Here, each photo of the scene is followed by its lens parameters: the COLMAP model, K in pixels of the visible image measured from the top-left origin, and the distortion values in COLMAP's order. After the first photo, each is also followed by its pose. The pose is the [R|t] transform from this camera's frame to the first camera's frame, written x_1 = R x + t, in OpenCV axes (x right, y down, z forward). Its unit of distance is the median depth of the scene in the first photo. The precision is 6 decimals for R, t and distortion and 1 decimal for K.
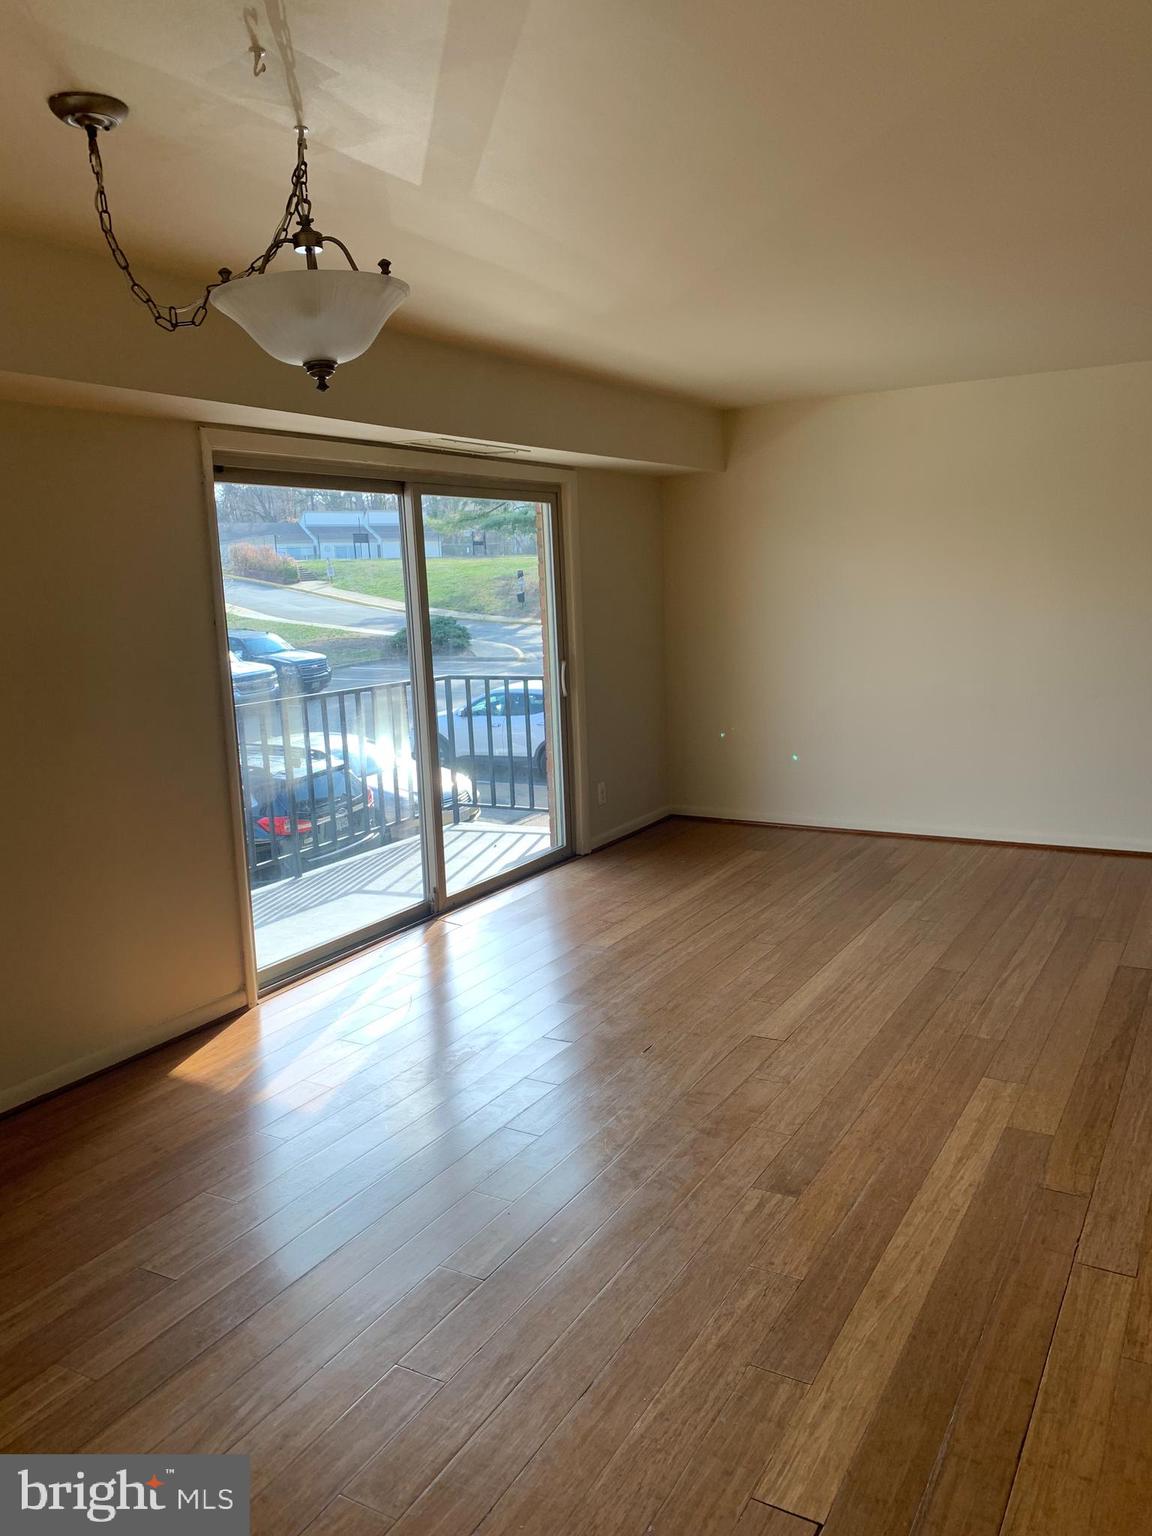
lens RADIAL K [[1172.3, 0, 585.7], [0, 1172.3, 767.1], [0, 0, 1]] dist [0.018325, -0.011747]
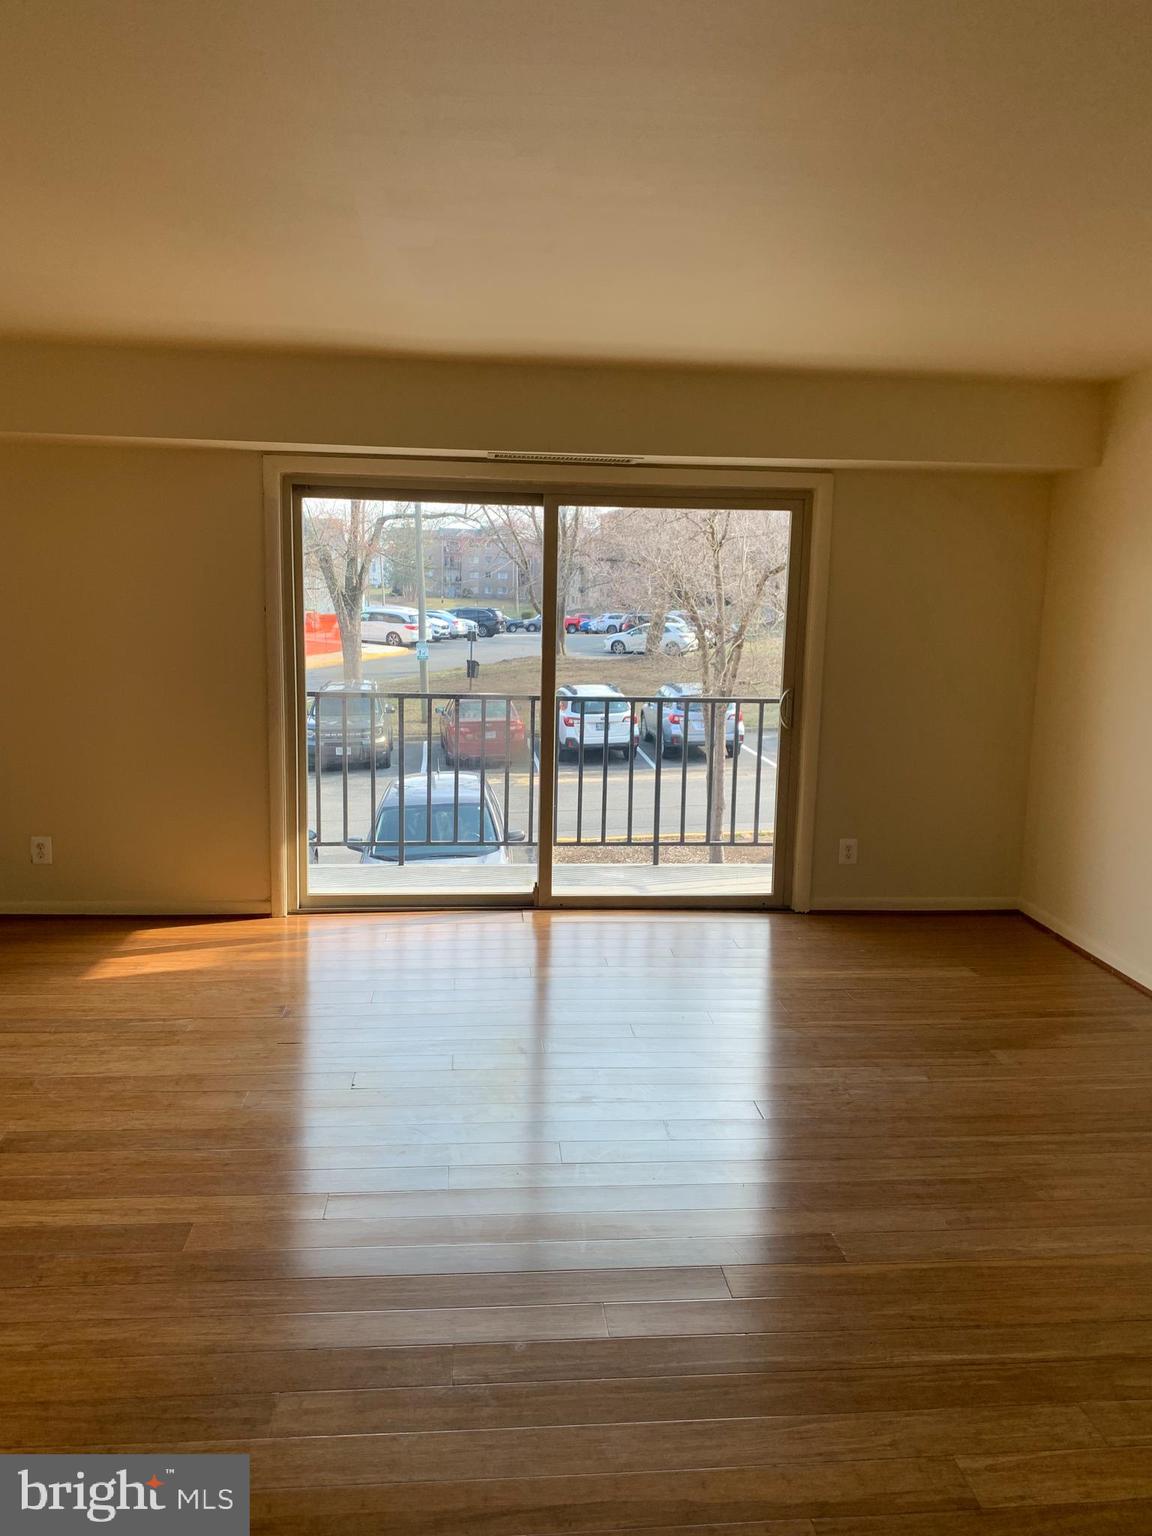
lens RADIAL K [[1172.3, 0, 572.9], [0, 1172.3, 771.7], [0, 0, 1]] dist [0.018325, -0.011747]
pose [[0.580321, 0.175043, -0.795353, 0.860134], [-0.177094, 0.980381, 0.086549, -0.110368], [0.794899, 0.090626, 0.599935, 0.496595]]
